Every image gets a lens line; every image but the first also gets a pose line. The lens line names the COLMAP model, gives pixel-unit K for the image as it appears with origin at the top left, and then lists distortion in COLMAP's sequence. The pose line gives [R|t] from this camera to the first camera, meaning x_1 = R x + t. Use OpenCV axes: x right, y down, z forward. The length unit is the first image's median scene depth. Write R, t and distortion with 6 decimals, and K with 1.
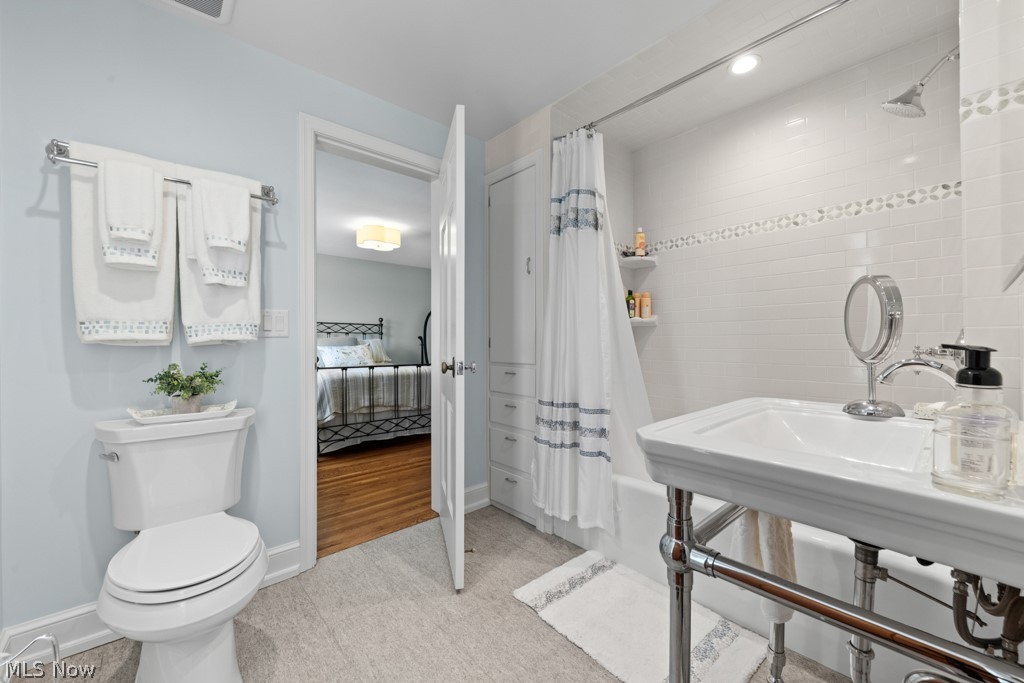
lens RADIAL K [[408.5, 0, 516.7], [0, 408.5, 343.4], [0, 0, 1]] dist [0.003214, -0.000825]
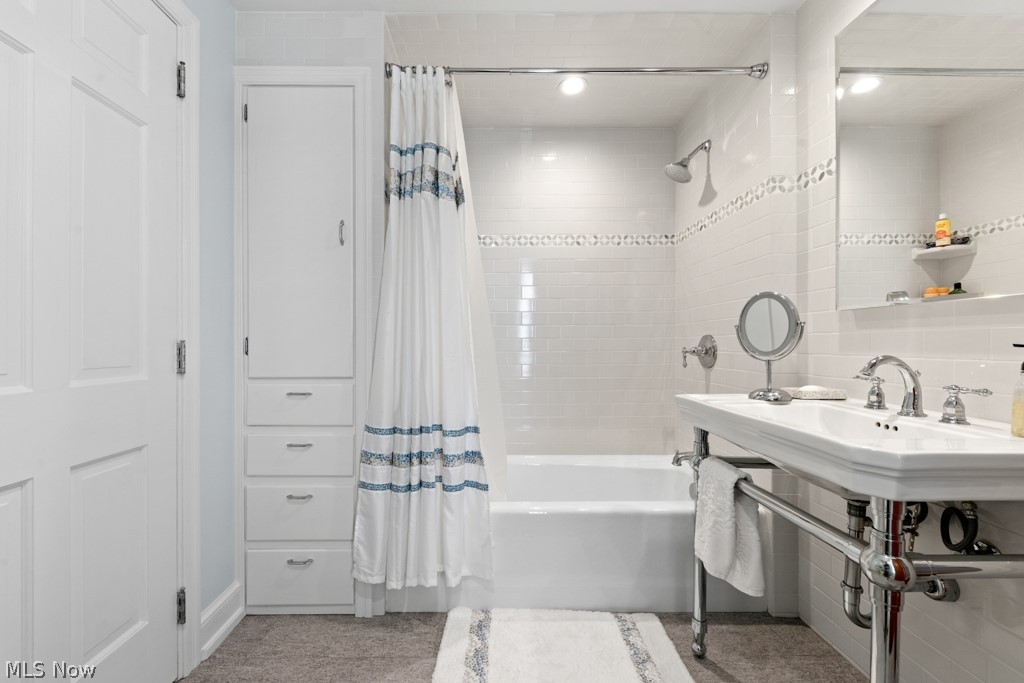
lens RADIAL K [[408.5, 0, 509.7], [0, 408.5, 342.7], [0, 0, 1]] dist [0.003214, -0.000825]
pose [[0.657215, 0.002530, 0.753699, -0.336395], [0.003604, 0.999972, -0.006499, -0.001506], [-0.753695, 0.006988, 0.657187, 0.392579]]
